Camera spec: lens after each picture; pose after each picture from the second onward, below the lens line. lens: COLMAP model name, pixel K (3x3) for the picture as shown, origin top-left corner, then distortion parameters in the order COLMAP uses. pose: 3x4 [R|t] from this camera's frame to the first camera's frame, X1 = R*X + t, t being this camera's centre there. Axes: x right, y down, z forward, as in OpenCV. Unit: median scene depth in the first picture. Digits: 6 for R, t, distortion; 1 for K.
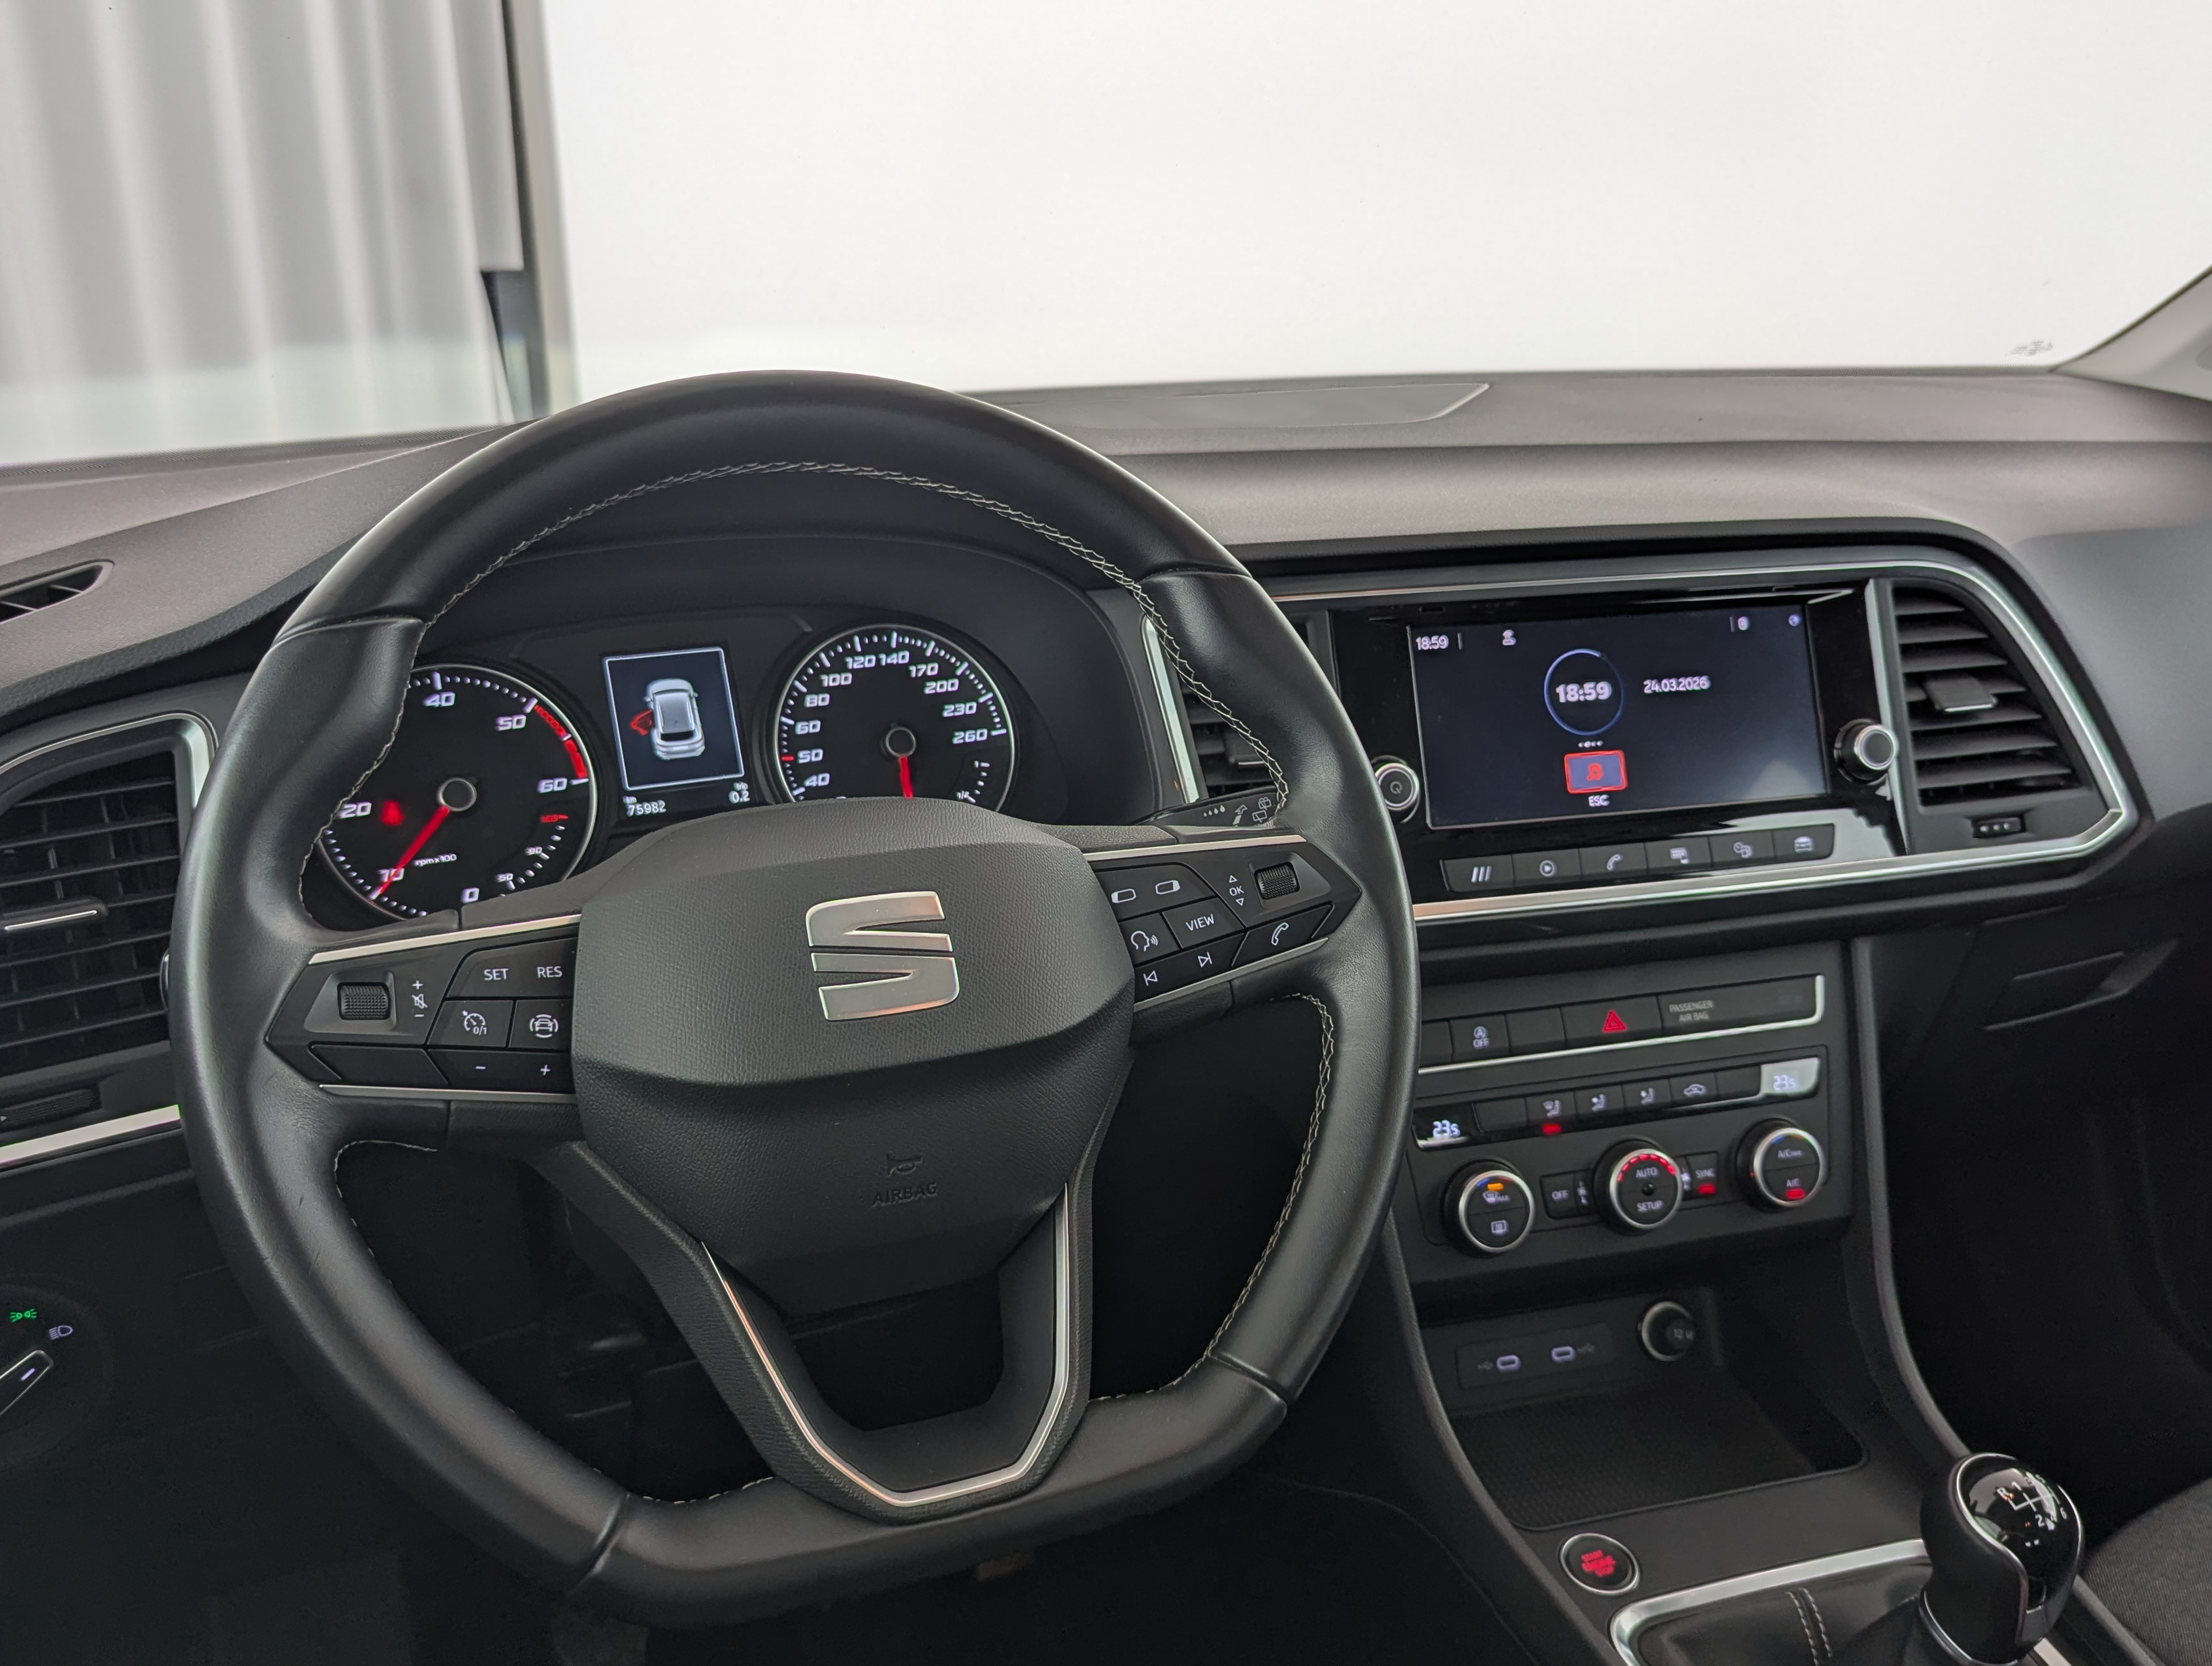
lens RADIAL K [[1707.7, 0, 1103.1], [0, 1707.7, 812.3], [0, 0, 1]] dist [0.012131, -0.005673]
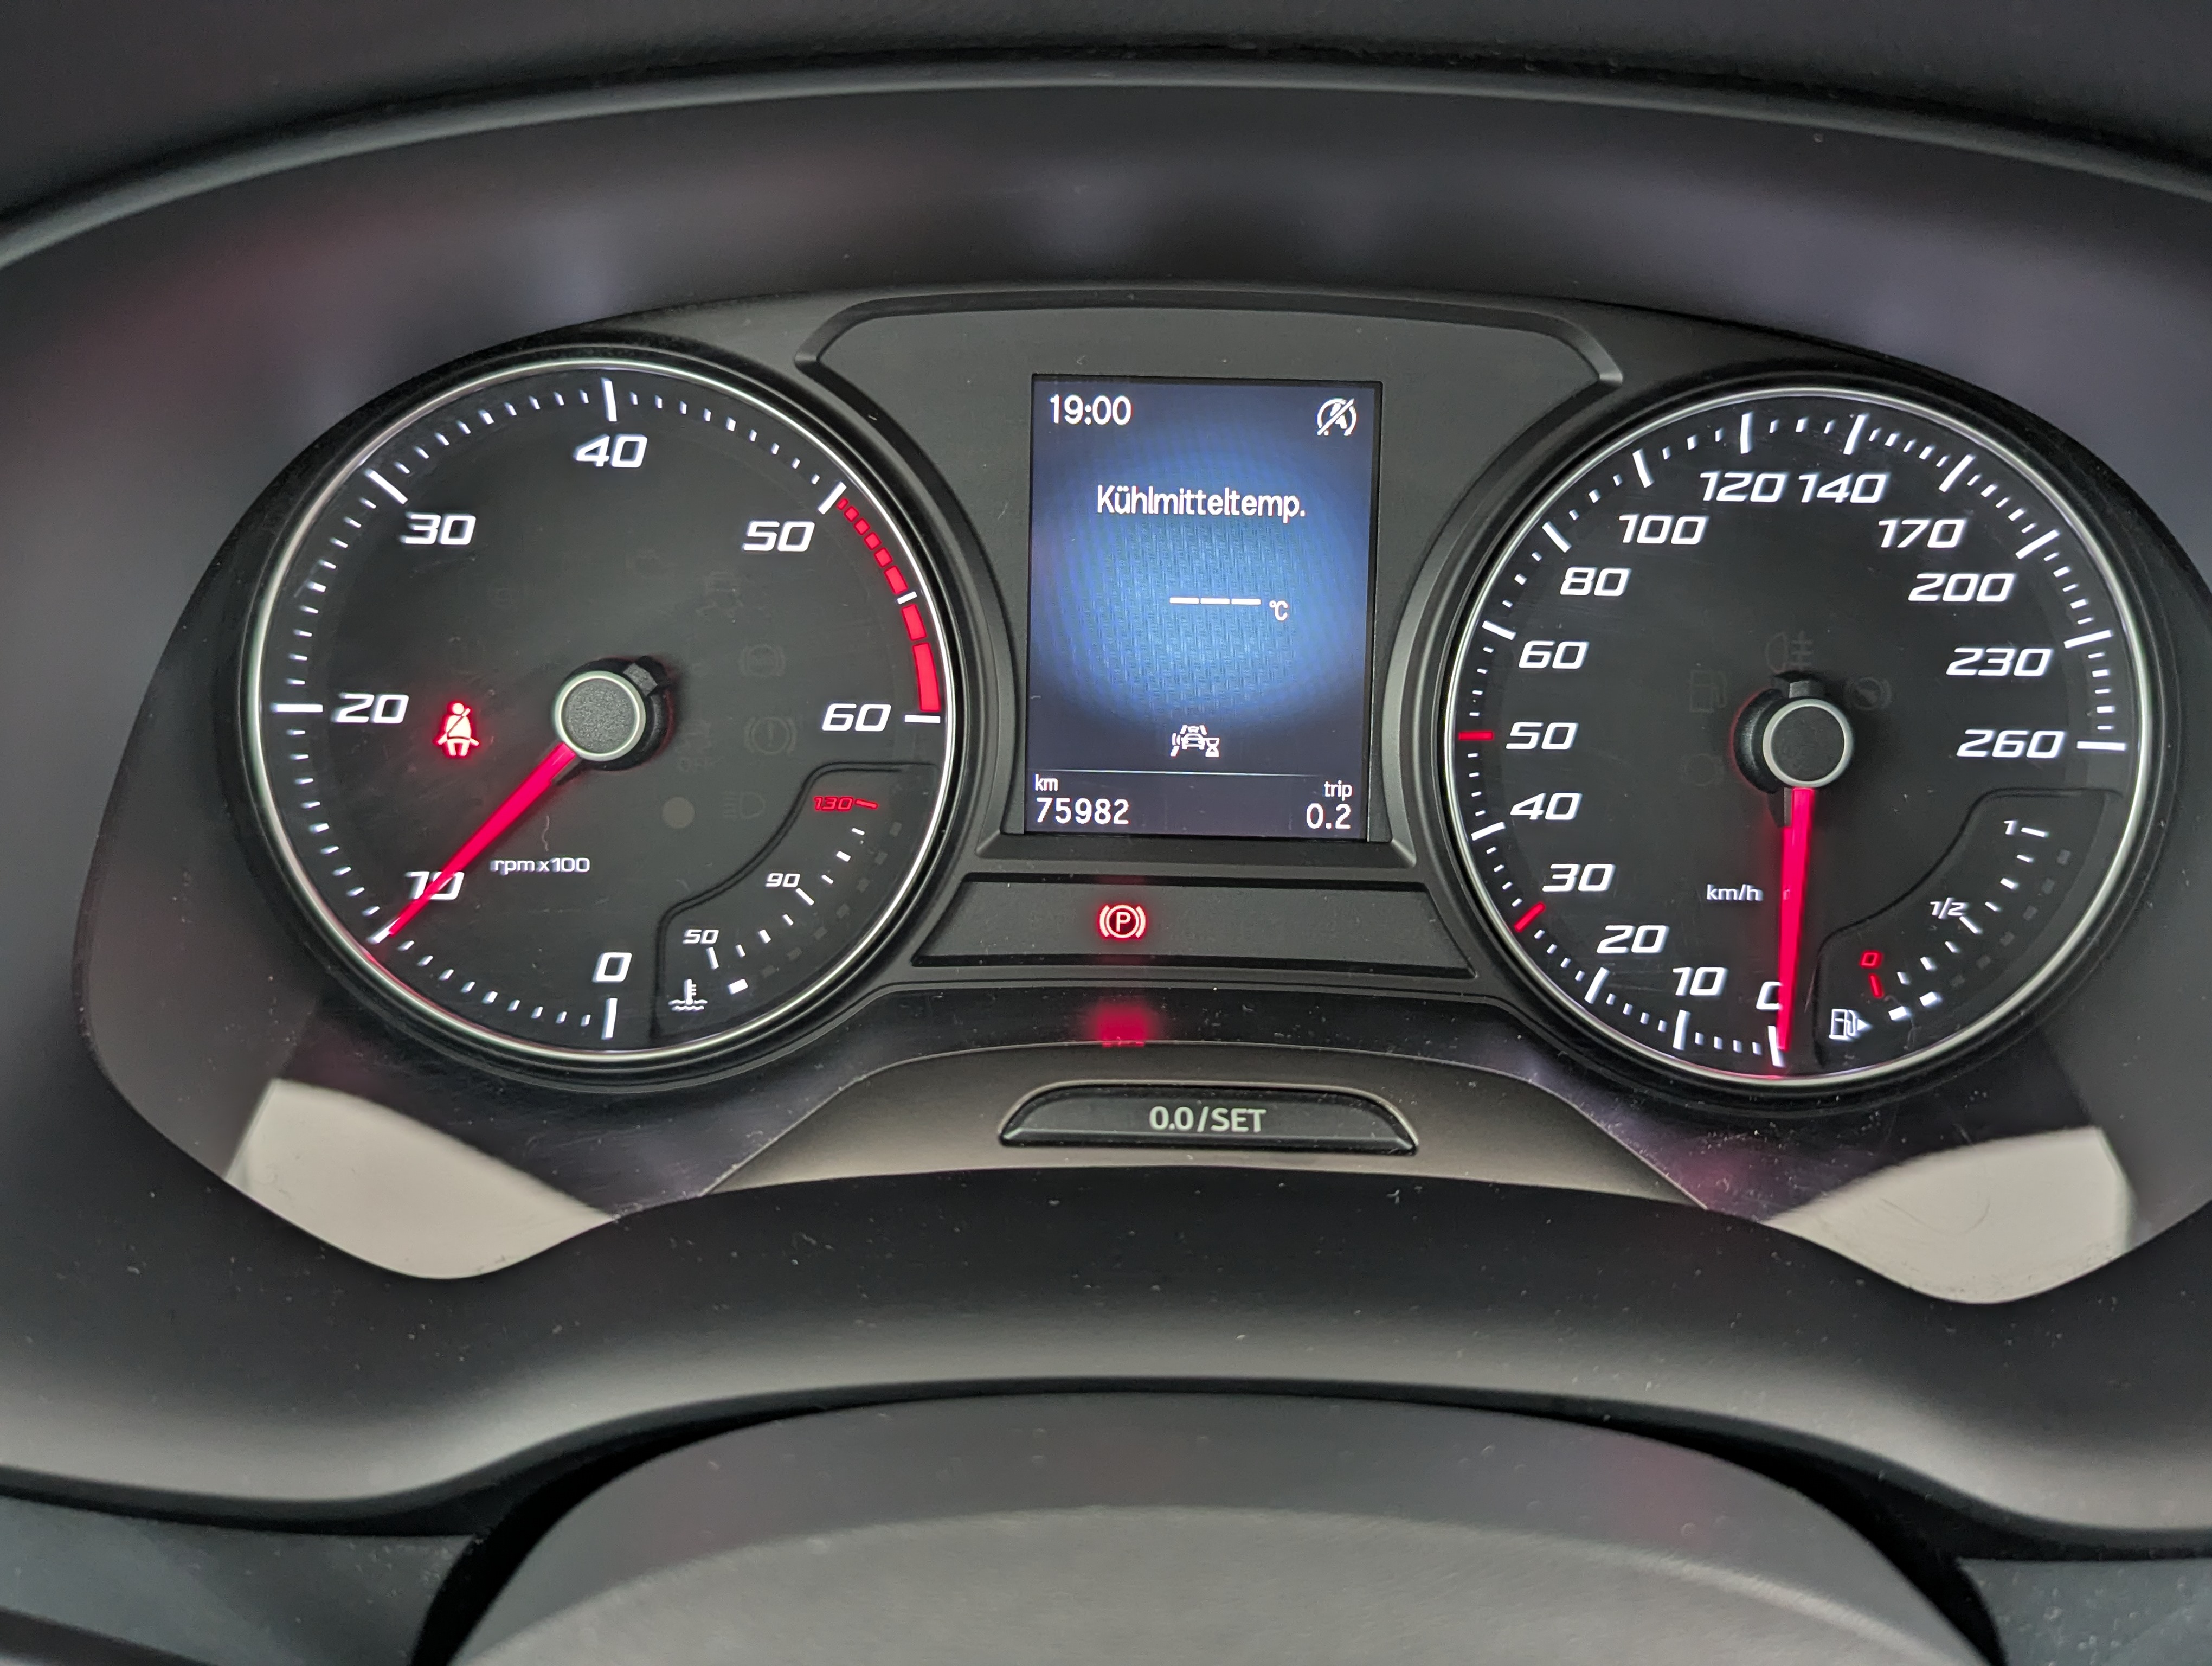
lens RADIAL K [[1986.0, 0, 1099.7], [0, 1986.0, 830.2], [0, 0, 1]] dist [0.040919, -0.002241]
pose [[0.909825, 0.235980, -0.341367, -0.107946], [-0.158165, 0.957682, 0.240478, -0.100816], [0.383669, -0.164801, 0.908647, 0.577476]]
